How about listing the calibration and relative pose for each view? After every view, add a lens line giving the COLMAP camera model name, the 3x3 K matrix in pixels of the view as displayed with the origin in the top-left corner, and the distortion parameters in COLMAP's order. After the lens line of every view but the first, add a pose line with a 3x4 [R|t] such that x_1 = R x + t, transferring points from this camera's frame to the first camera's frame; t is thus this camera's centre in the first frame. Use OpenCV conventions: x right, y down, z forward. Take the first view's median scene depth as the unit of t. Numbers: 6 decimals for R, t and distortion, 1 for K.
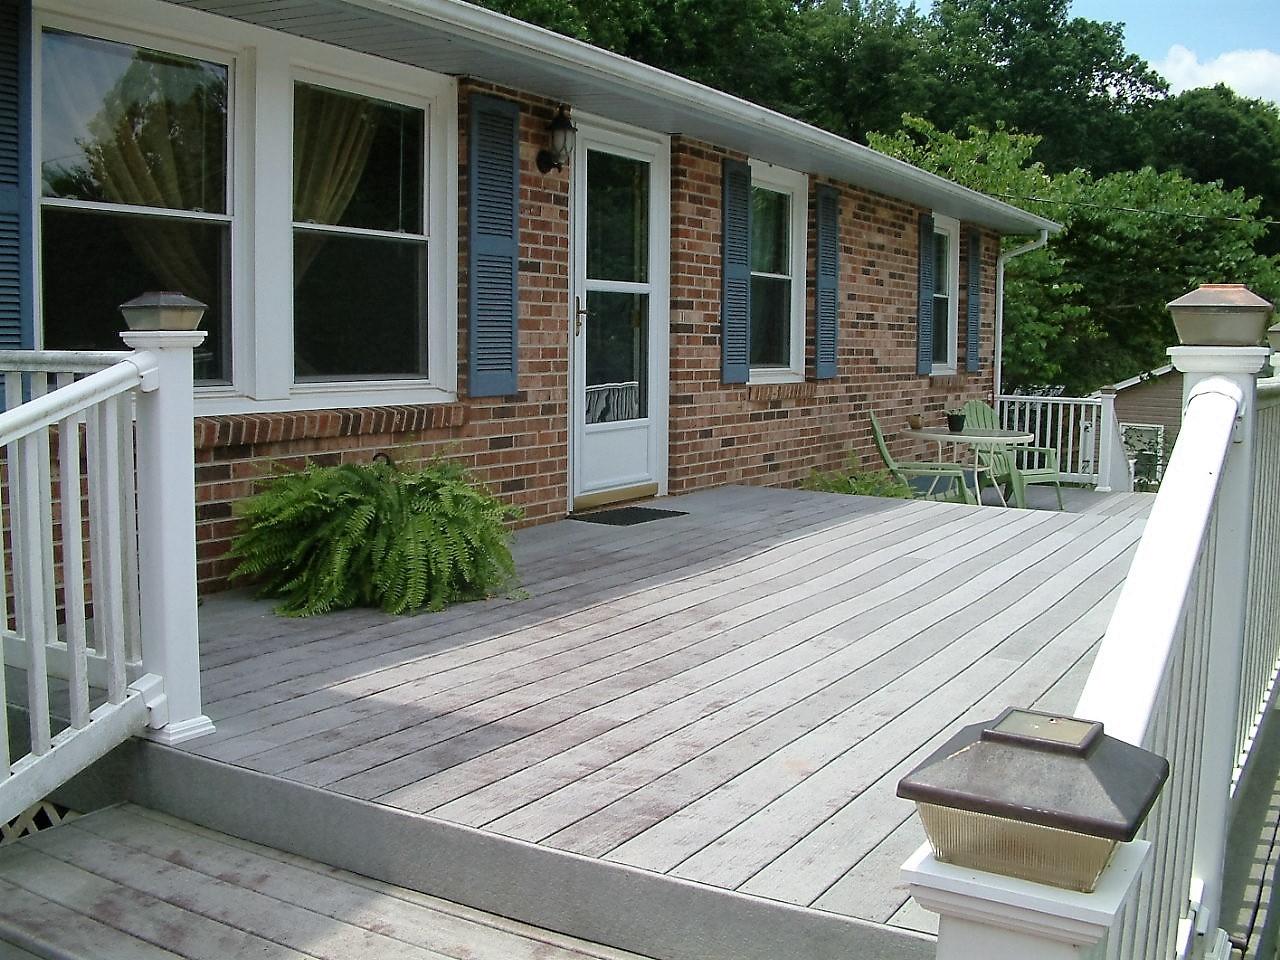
lens RADIAL K [[1327.7, 0, 639.7], [0, 1327.7, 480.1], [0, 0, 1]] dist [-0.157107, 0.000000]
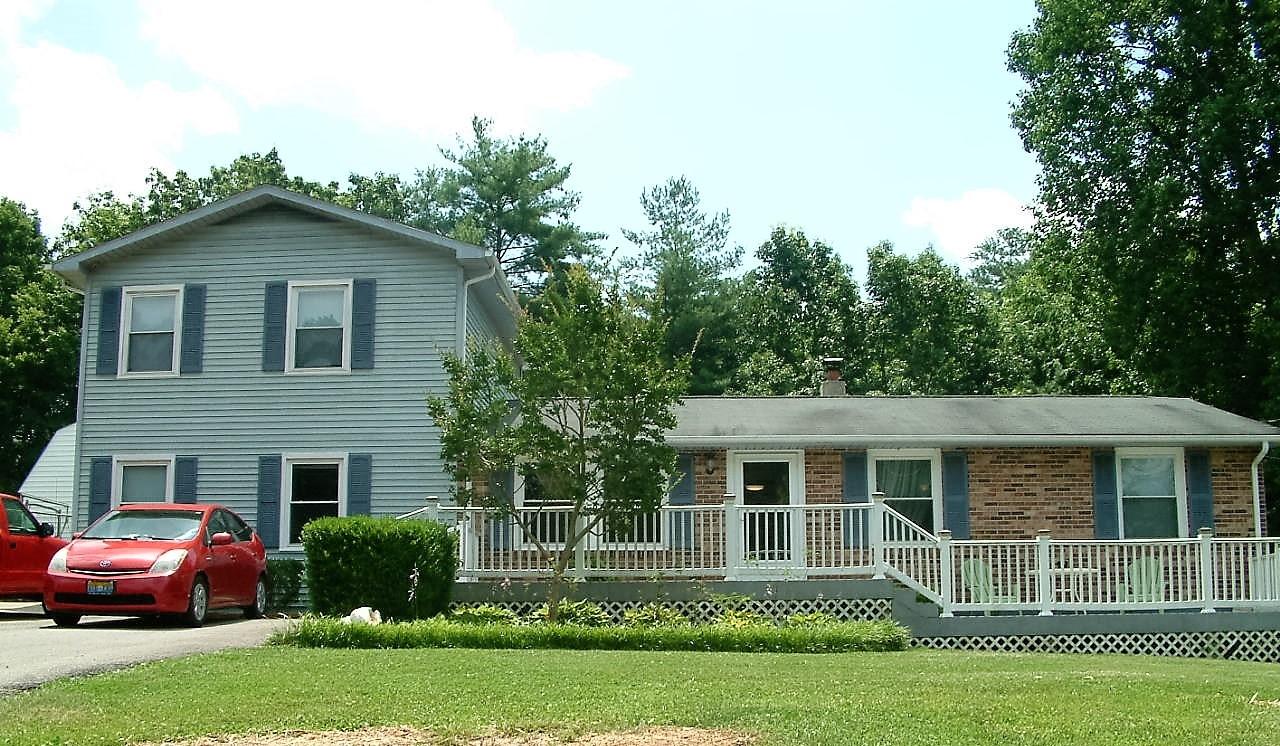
lens RADIAL K [[1326.6, 0, 632.2], [0, 1326.6, 474.7], [0, 0, 1]] dist [-0.143552, 0.000000]
pose [[0.468836, -0.131347, -0.873465, 2.296297], [-0.087313, 0.977147, -0.193804, 0.340080], [0.878959, 0.167127, 0.446654, -0.467176]]
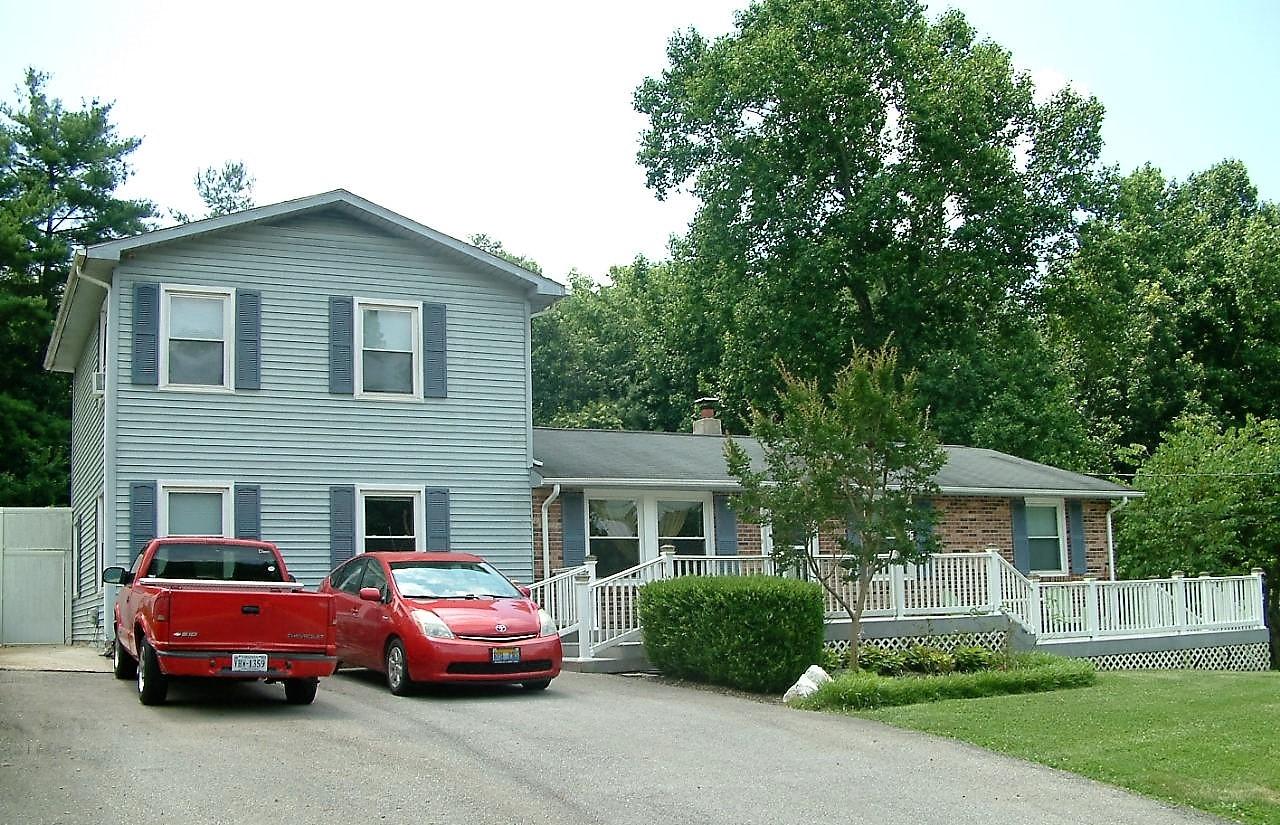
lens RADIAL K [[1317.6, 0, 627.3], [0, 1317.6, 470.4], [0, 0, 1]] dist [-0.141966, 0.000000]
pose [[0.837637, -0.100925, -0.536823, 1.338986], [-0.017475, 0.977328, -0.211010, 0.329350], [0.545948, 0.186130, 0.816882, -1.725716]]
